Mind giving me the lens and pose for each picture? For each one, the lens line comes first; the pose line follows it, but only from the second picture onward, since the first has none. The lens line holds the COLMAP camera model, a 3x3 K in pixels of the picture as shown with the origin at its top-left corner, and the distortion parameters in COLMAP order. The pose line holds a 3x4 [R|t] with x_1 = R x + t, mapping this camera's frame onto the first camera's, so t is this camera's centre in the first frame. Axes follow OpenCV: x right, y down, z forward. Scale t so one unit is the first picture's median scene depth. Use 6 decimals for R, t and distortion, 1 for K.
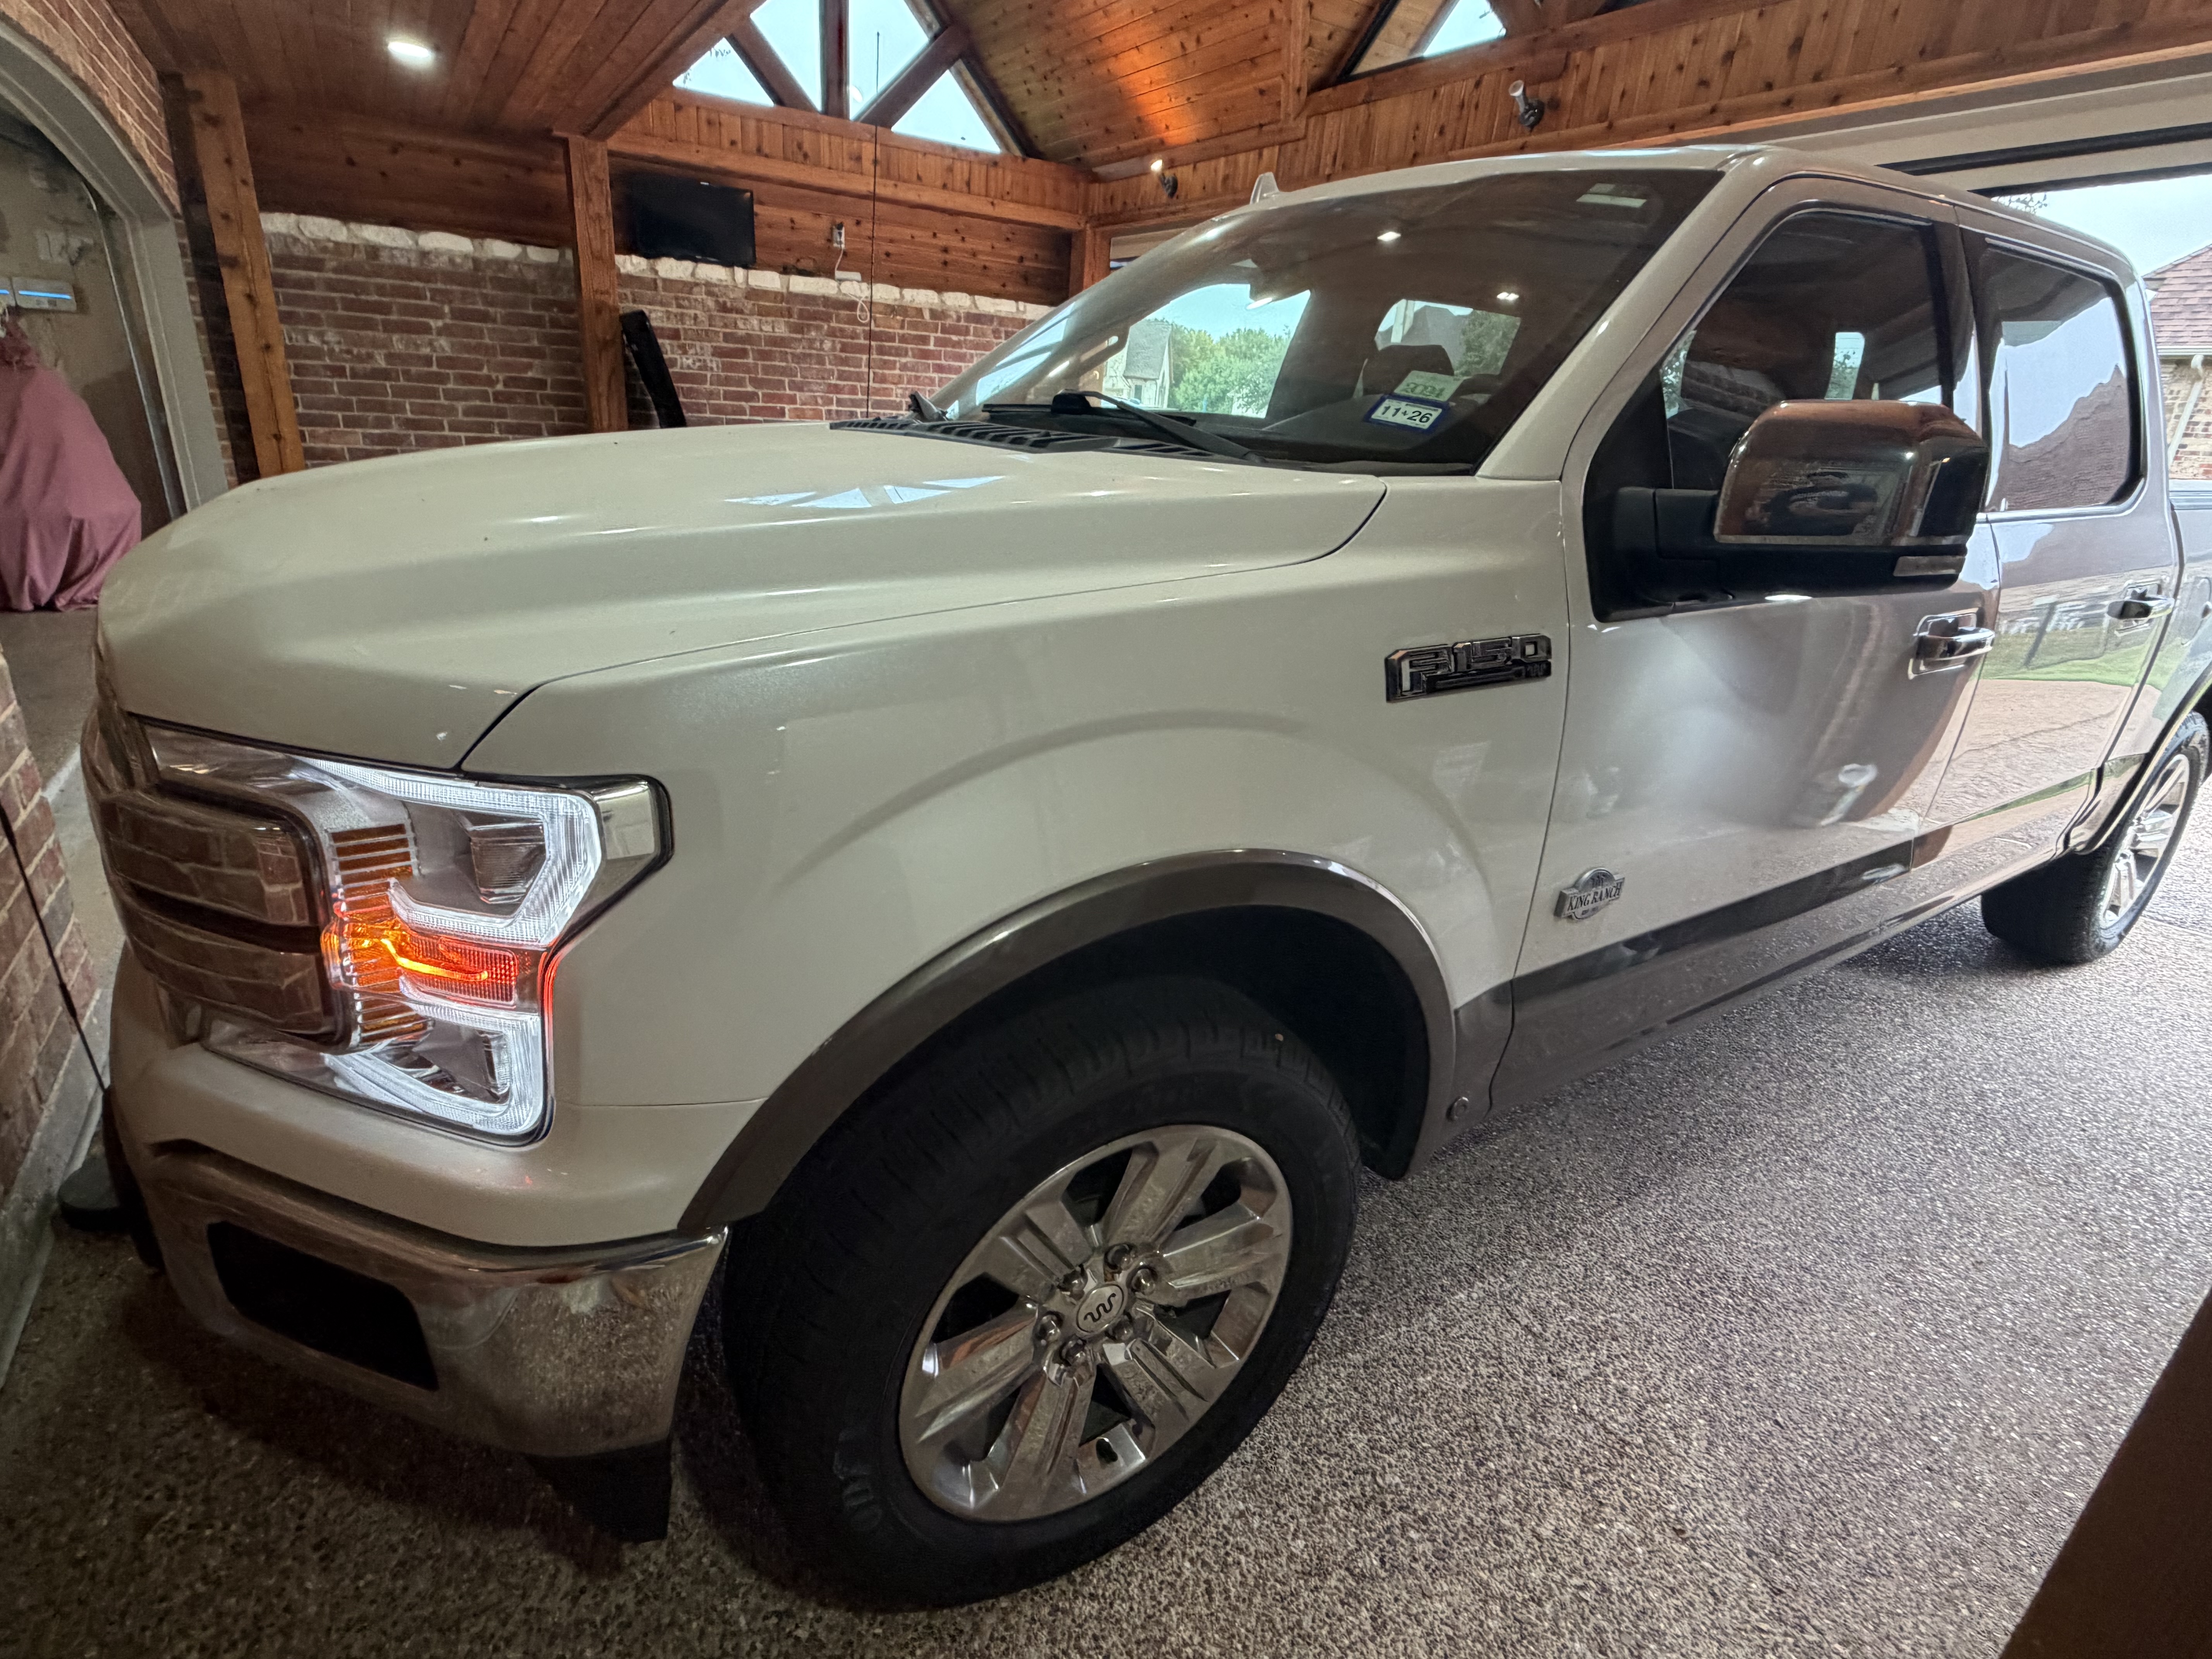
lens RADIAL K [[1090.7, 0, 1103.9], [0, 1090.7, 839.1], [0, 0, 1]] dist [-0.002027, -0.002090]
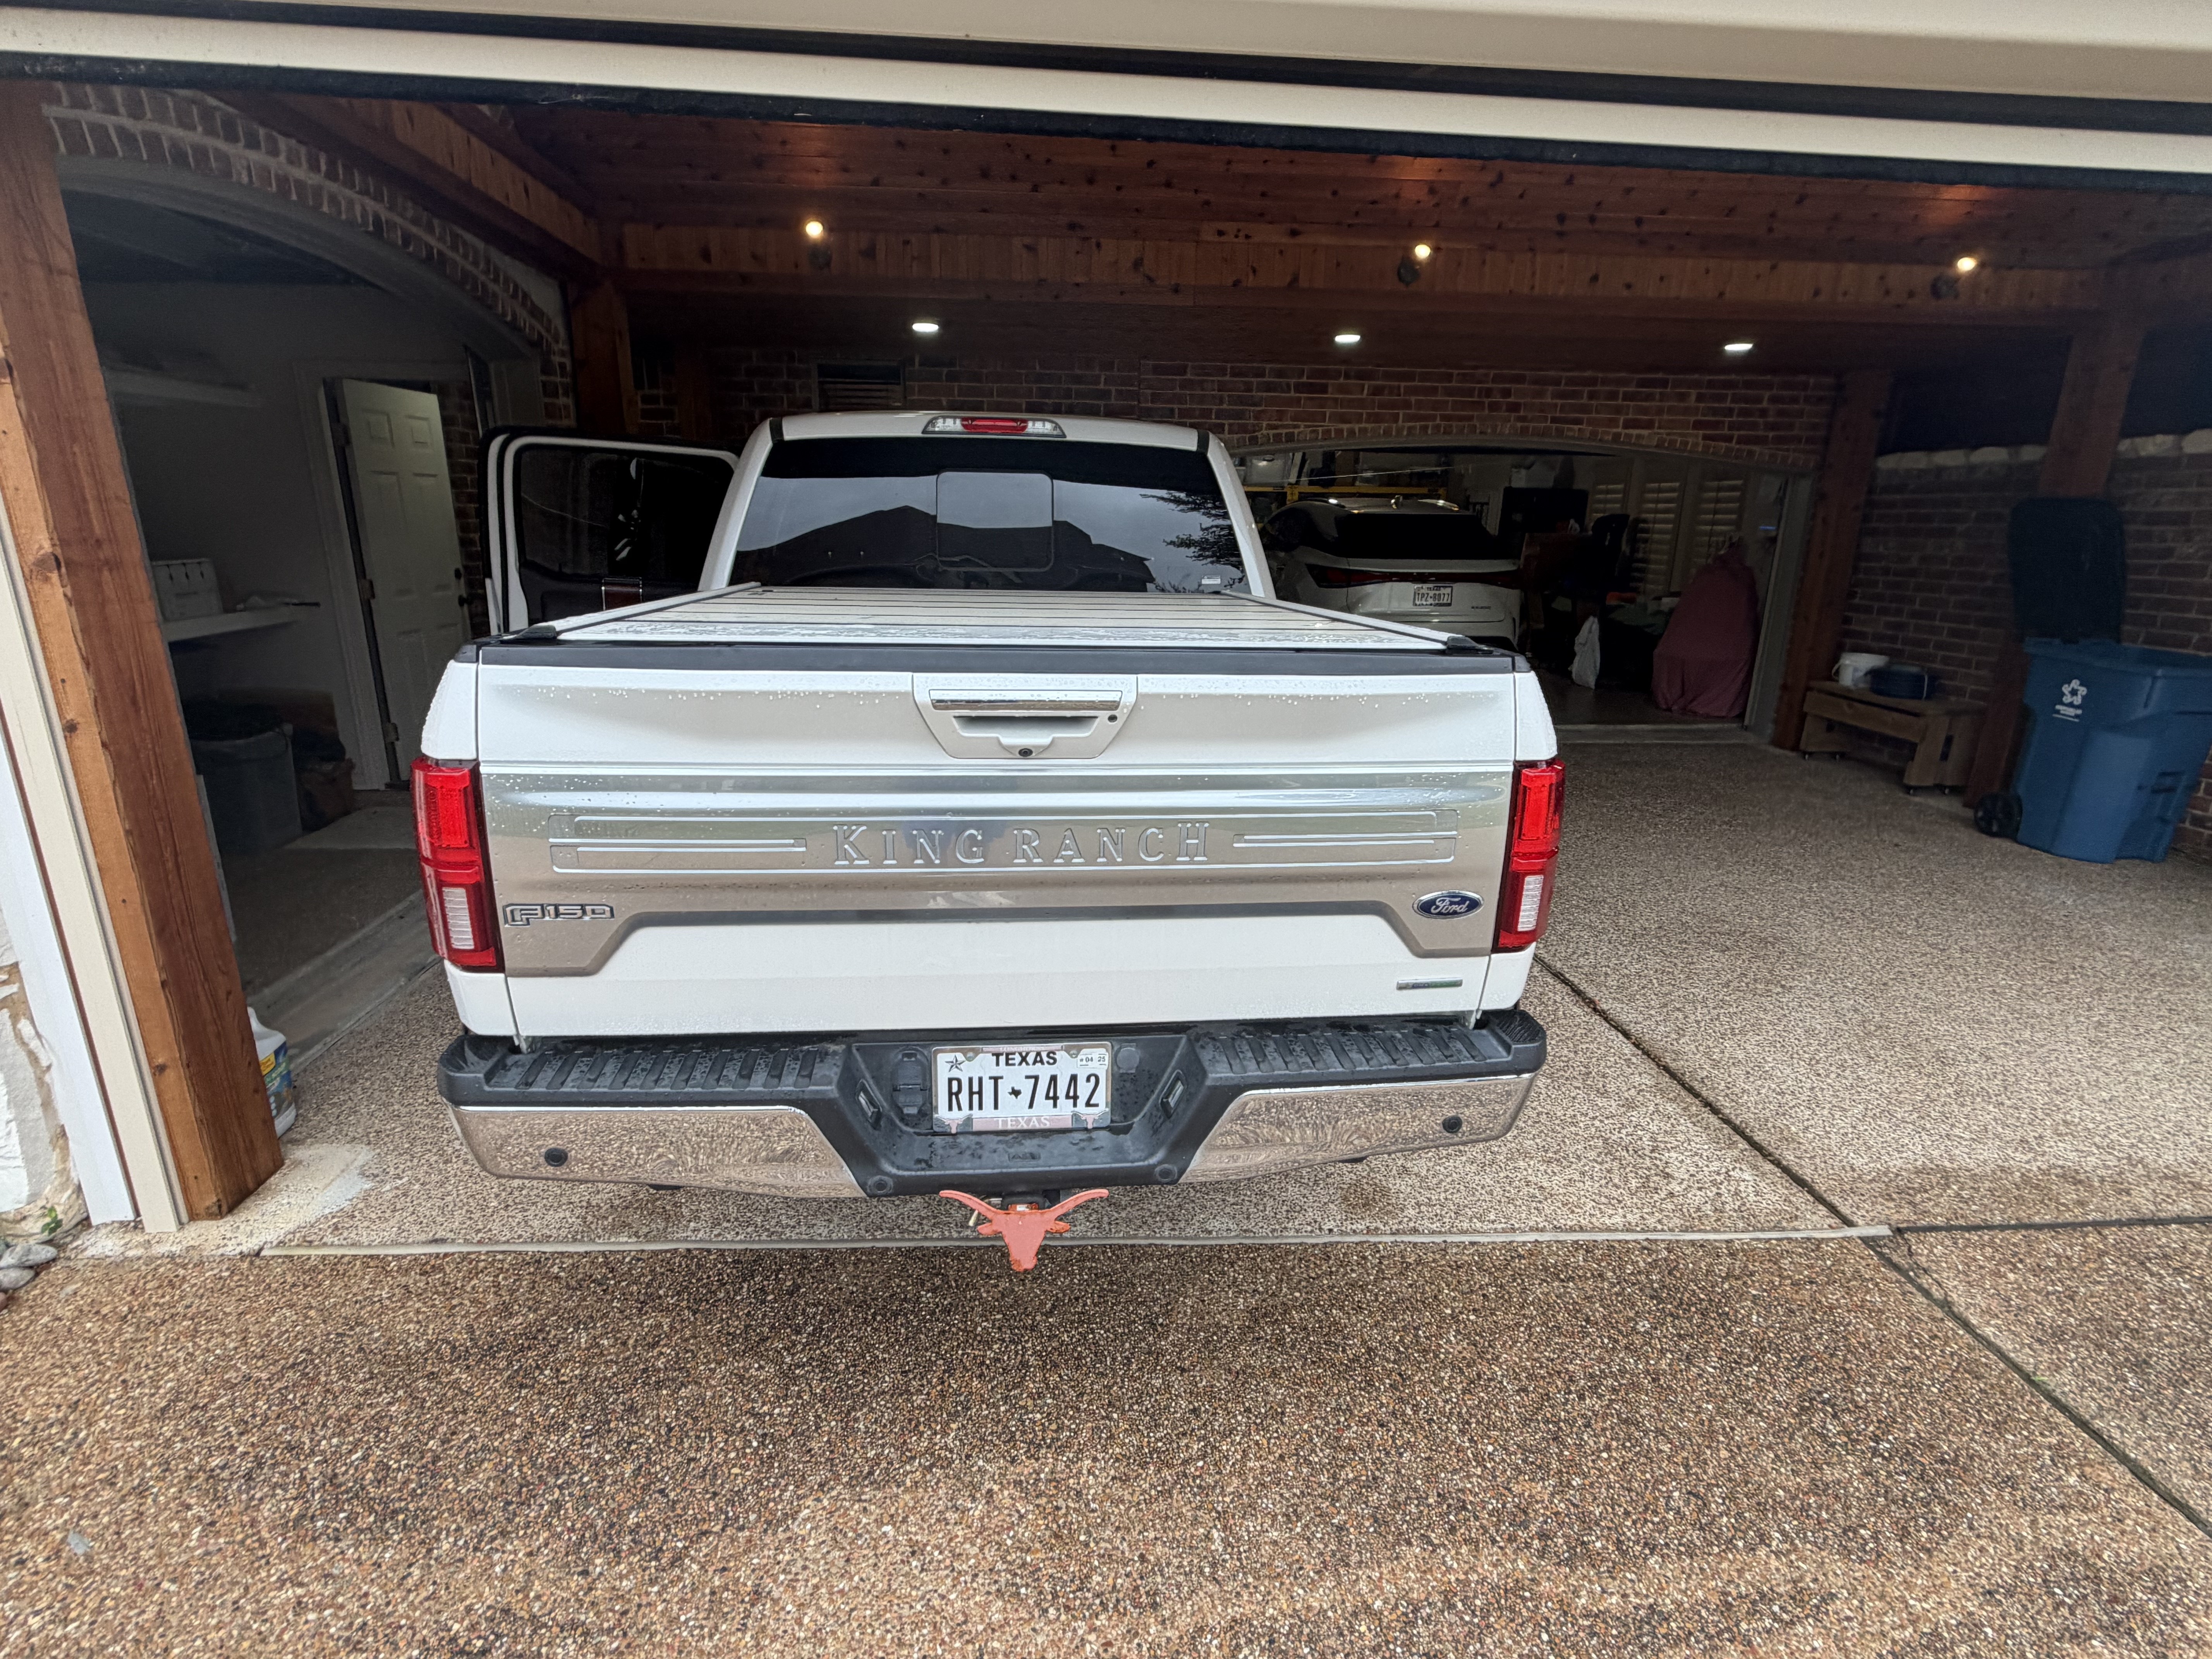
lens RADIAL K [[1081.8, 0, 1097.9], [0, 1081.8, 807.1], [0, 0, 1]] dist [-0.012298, -0.001369]
pose [[-0.465486, 0.156615, -0.871088, 0.738333], [-0.359714, 0.865785, 0.347883, -0.284665], [0.808659, 0.475277, -0.346674, 0.779905]]
